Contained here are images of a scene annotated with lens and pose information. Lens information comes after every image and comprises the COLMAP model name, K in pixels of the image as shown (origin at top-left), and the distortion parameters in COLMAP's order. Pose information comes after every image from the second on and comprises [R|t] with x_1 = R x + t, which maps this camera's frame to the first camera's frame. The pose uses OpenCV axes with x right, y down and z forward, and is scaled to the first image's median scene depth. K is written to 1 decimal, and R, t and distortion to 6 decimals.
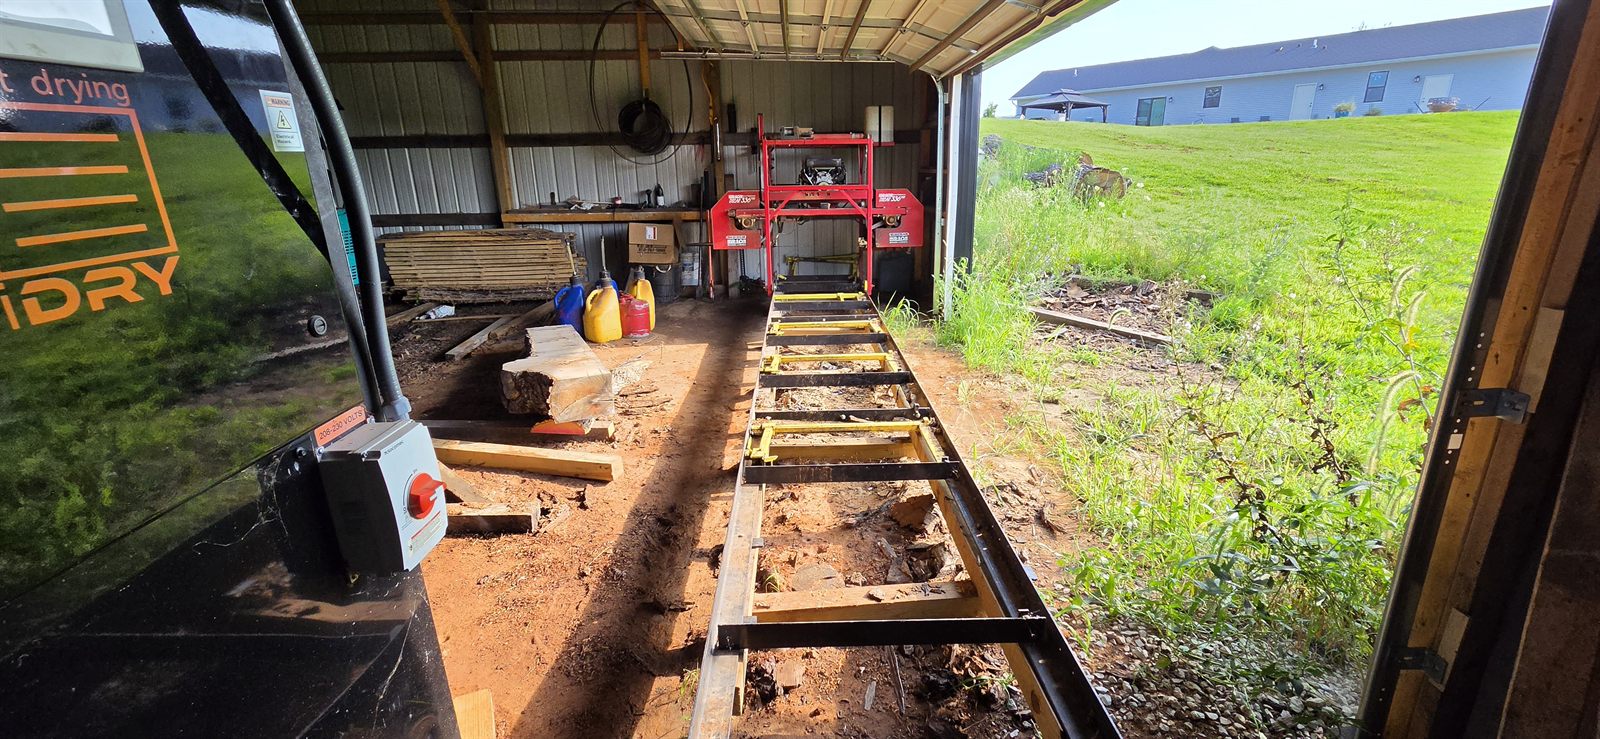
lens RADIAL K [[673.0, 0, 800.0], [0, 673.0, 369.5], [0, 0, 1]] dist [-0.000465, -0.000342]
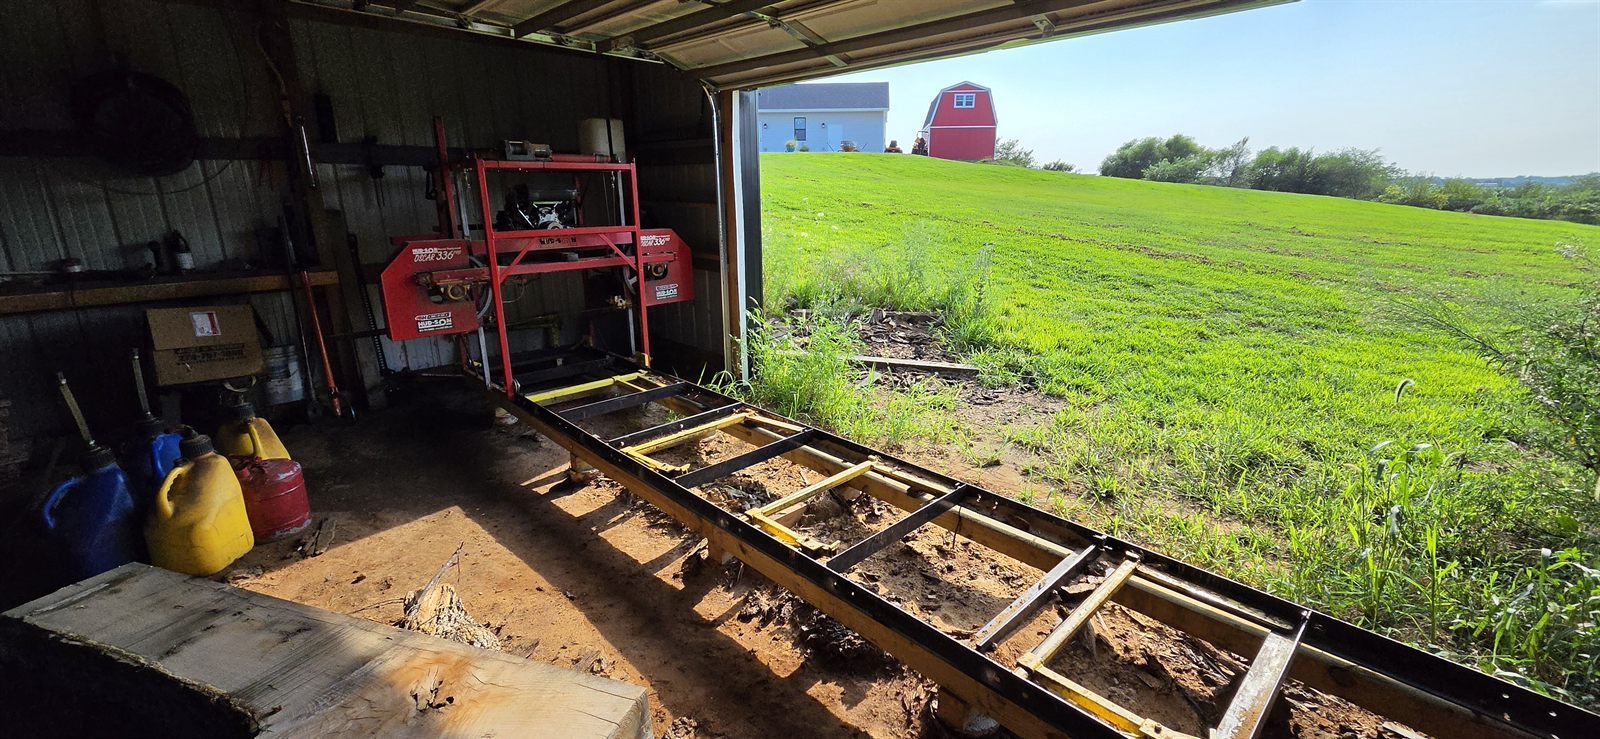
lens RADIAL K [[667.9, 0, 800.0], [0, 667.9, 369.5], [0, 0, 1]] dist [0.014293, -0.000083]
pose [[0.729289, -0.174520, 0.661574, -0.257673], [0.192224, 0.980240, 0.046684, -0.111983], [-0.656648, 0.093125, 0.748426, 0.327243]]
